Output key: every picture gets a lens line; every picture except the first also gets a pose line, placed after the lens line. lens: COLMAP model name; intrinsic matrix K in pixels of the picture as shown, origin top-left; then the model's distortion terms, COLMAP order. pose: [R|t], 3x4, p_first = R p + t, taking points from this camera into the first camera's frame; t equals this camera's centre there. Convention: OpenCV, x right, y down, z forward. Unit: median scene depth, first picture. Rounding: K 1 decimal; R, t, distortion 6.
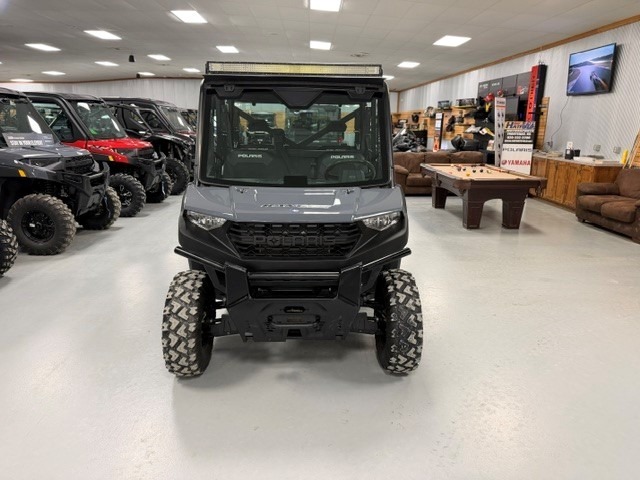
lens RADIAL K [[456.0, 0, 320.6], [0, 456.0, 238.2], [0, 0, 1]] dist [0.025065, -0.011718]
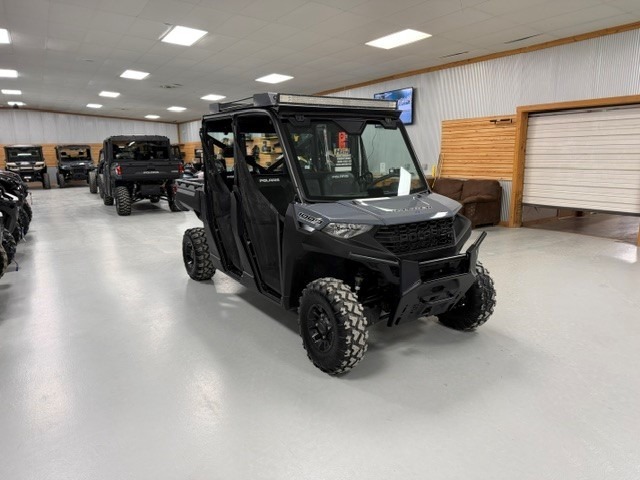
lens RADIAL K [[456.0, 0, 319.4], [0, 456.0, 242.1], [0, 0, 1]] dist [0.025065, -0.011718]
pose [[0.866818, -0.125933, 0.482460, -0.649724], [0.153320, 0.988020, -0.017568, 0.000825], [-0.474468, 0.089199, 0.875742, 0.022404]]
